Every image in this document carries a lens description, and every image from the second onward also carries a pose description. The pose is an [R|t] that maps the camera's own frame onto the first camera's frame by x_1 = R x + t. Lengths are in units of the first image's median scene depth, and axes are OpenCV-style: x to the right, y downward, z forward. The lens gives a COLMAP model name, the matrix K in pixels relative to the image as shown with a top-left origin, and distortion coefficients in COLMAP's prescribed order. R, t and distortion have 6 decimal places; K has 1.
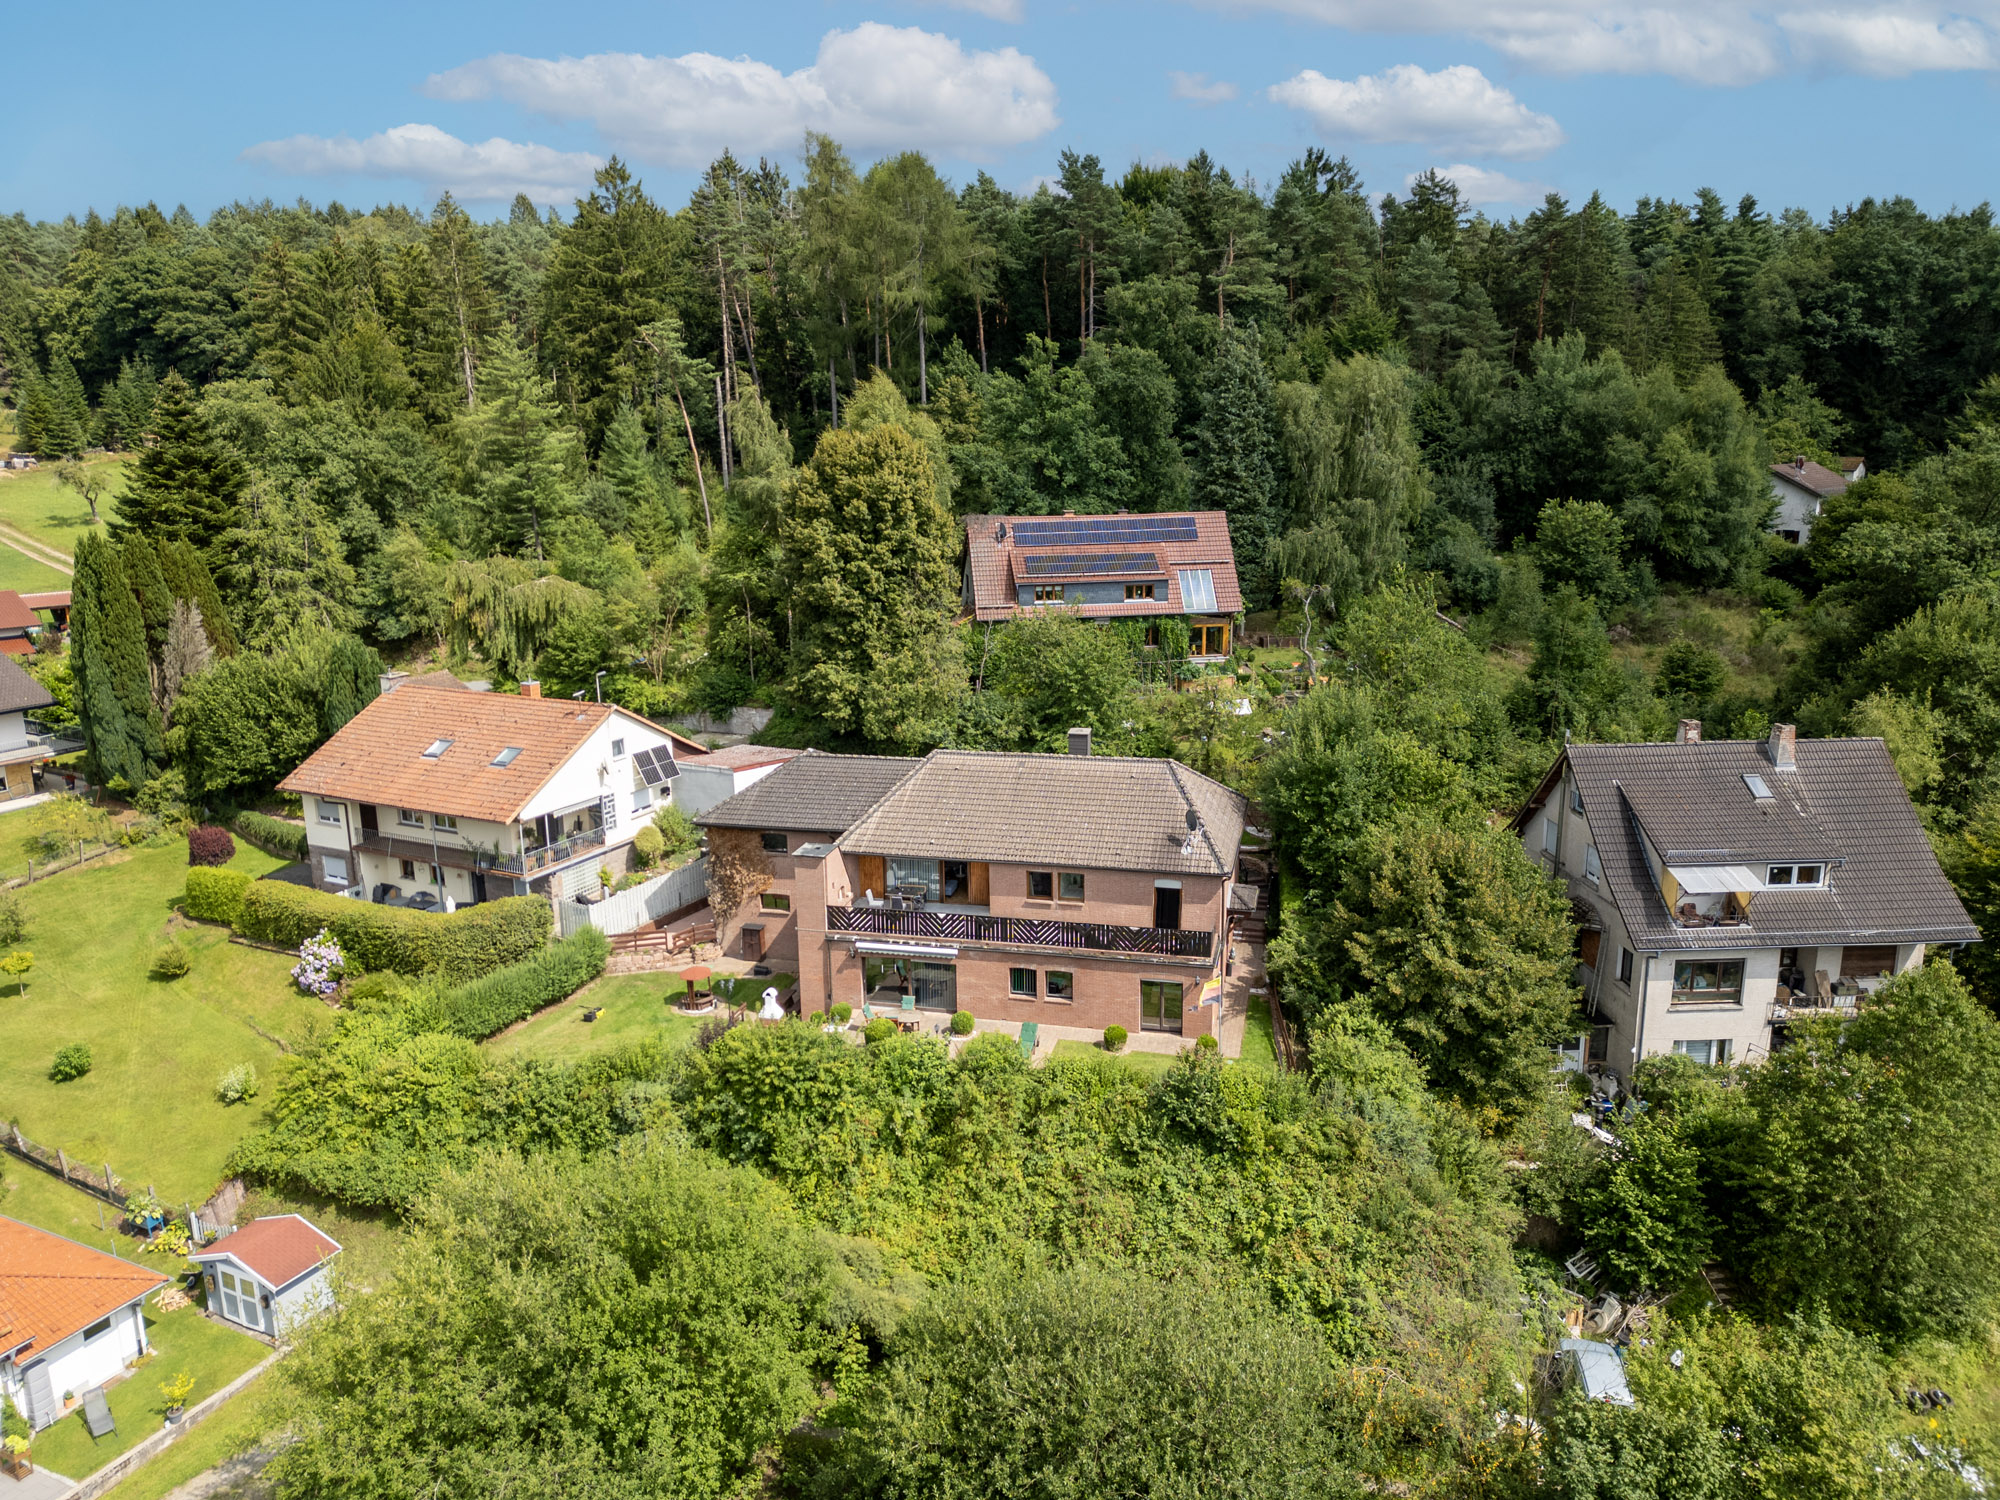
lens RADIAL K [[1397.9, 0, 949.1], [0, 1397.9, 741.7], [0, 0, 1]] dist [0.082254, -0.000196]
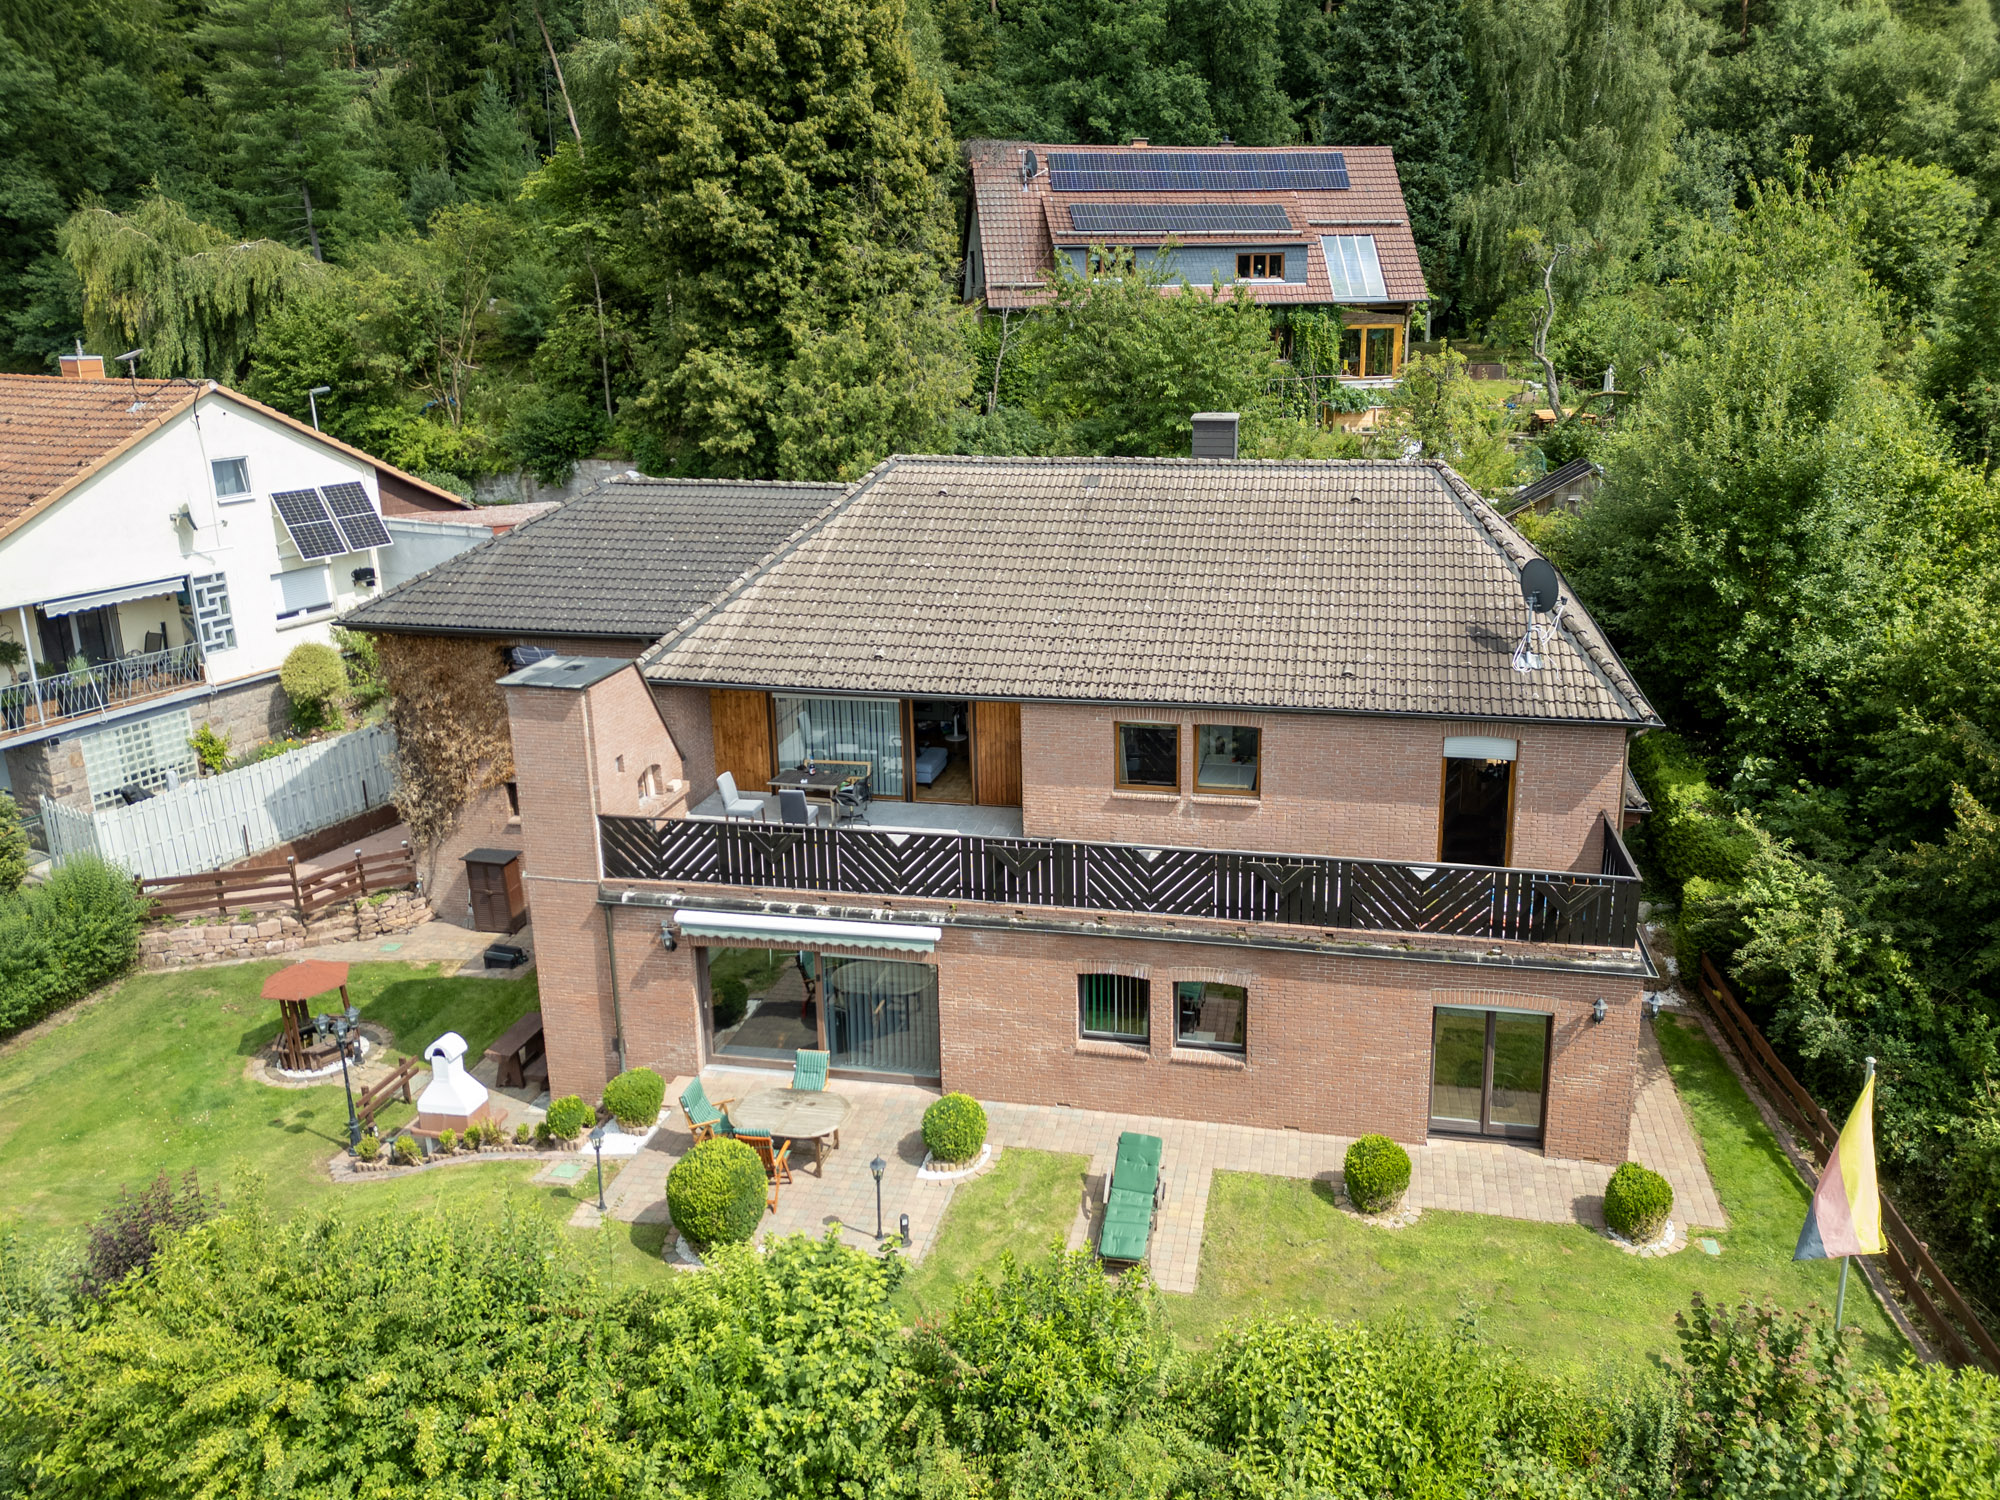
lens RADIAL K [[1397.9, 0, 996.9], [0, 1397.9, 761.9], [0, 0, 1]] dist [0.082254, -0.000196]
pose [[0.999701, -0.011894, 0.021377, 0.011567], [0.009591, 0.994446, 0.104808, 0.053875], [-0.022504, -0.104572, 0.994263, 0.526369]]
